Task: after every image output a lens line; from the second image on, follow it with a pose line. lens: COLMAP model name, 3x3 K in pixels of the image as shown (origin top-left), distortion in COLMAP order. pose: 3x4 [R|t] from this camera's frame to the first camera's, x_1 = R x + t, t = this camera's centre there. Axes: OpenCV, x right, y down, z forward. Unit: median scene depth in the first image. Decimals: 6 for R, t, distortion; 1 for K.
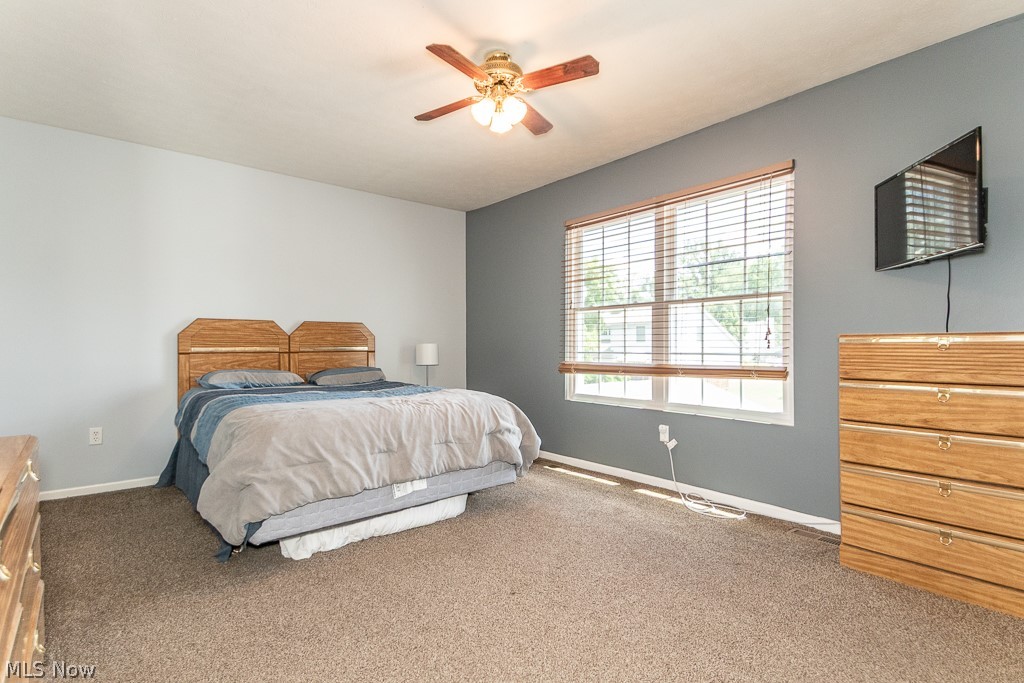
lens RADIAL K [[520.6, 0, 510.3], [0, 520.6, 340.4], [0, 0, 1]] dist [0.049755, -0.007248]
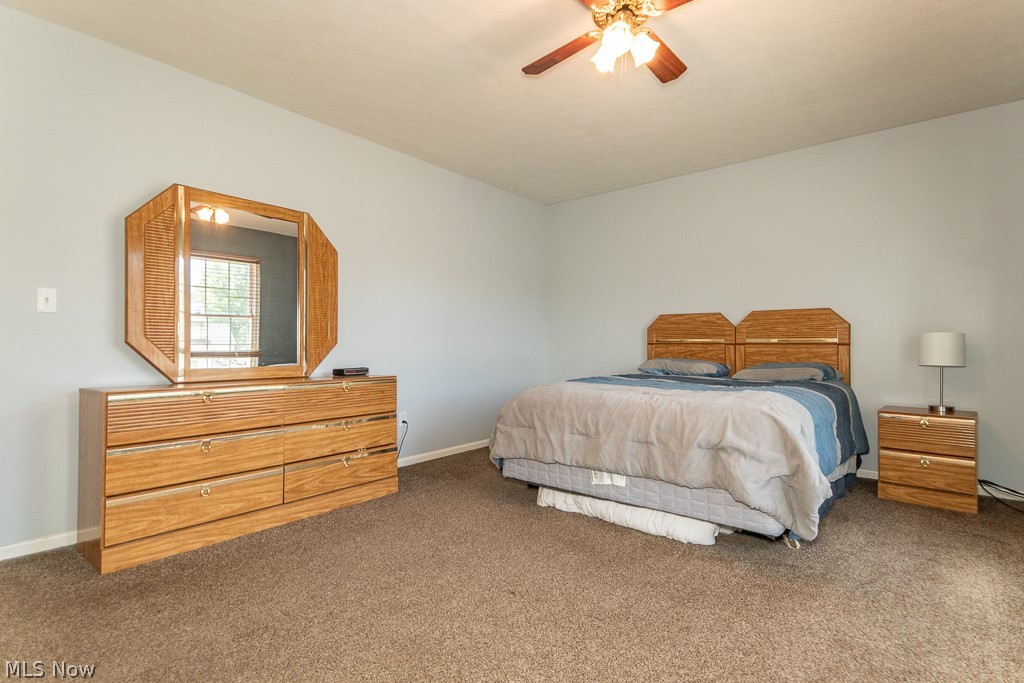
lens RADIAL K [[520.6, 0, 513.5], [0, 520.6, 341.8], [0, 0, 1]] dist [0.049755, -0.007248]
pose [[0.161976, -0.005414, -0.986780, 0.648251], [0.005015, 0.999977, -0.004663, 0.028821], [0.986782, -0.004194, 0.162000, 0.597688]]
